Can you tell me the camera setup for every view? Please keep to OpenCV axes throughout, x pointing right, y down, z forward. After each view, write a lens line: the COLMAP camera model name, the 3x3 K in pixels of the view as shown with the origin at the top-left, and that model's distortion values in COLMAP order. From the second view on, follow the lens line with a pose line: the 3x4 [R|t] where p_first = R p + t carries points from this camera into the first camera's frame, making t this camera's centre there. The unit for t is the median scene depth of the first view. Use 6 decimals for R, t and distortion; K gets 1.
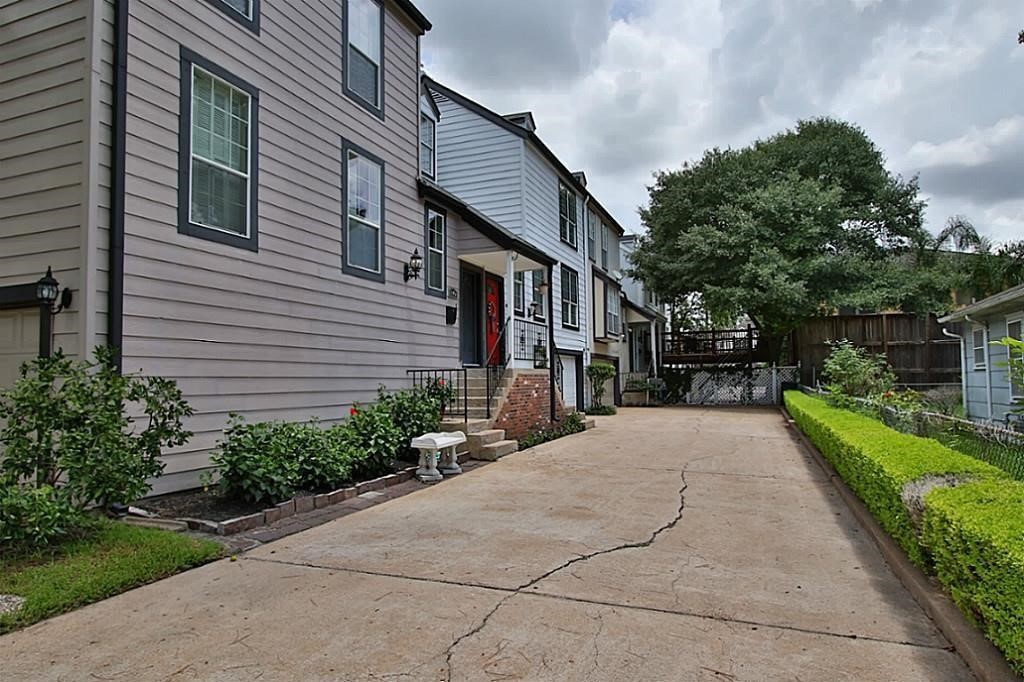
lens RADIAL K [[622.6, 0, 509.9], [0, 622.6, 342.0], [0, 0, 1]] dist [0.000802, 0.000034]
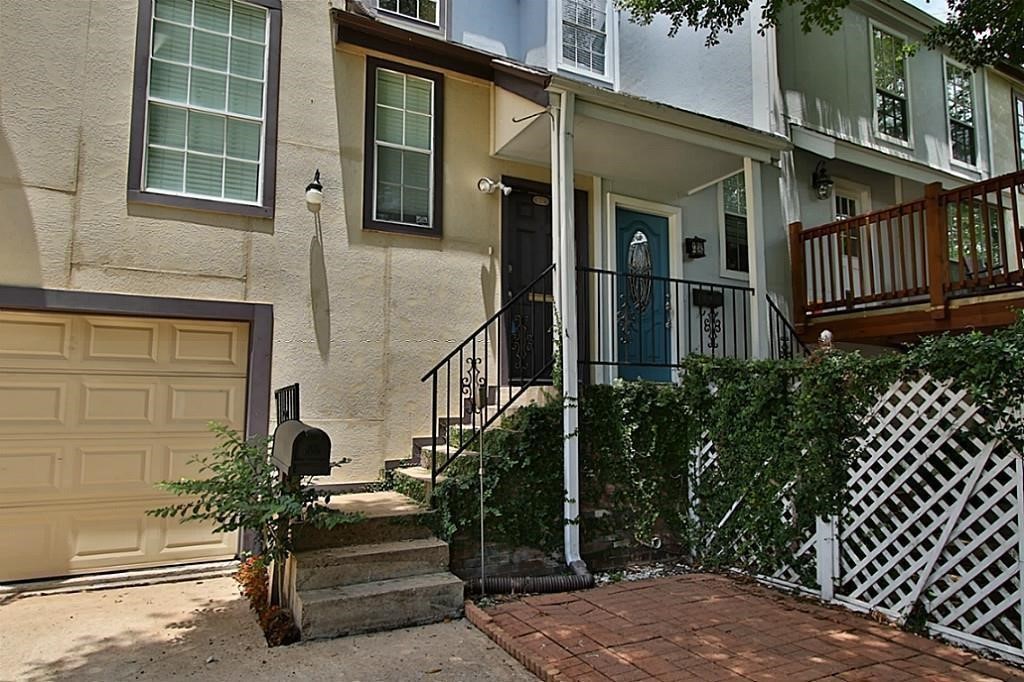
lens RADIAL K [[622.6, 0, 514.1], [0, 622.6, 343.3], [0, 0, 1]] dist [0.000802, 0.000034]
pose [[0.755903, -0.052550, -0.652572, 0.263657], [0.031060, 0.998530, -0.044431, 0.034055], [0.653947, 0.013316, 0.756423, 0.668193]]
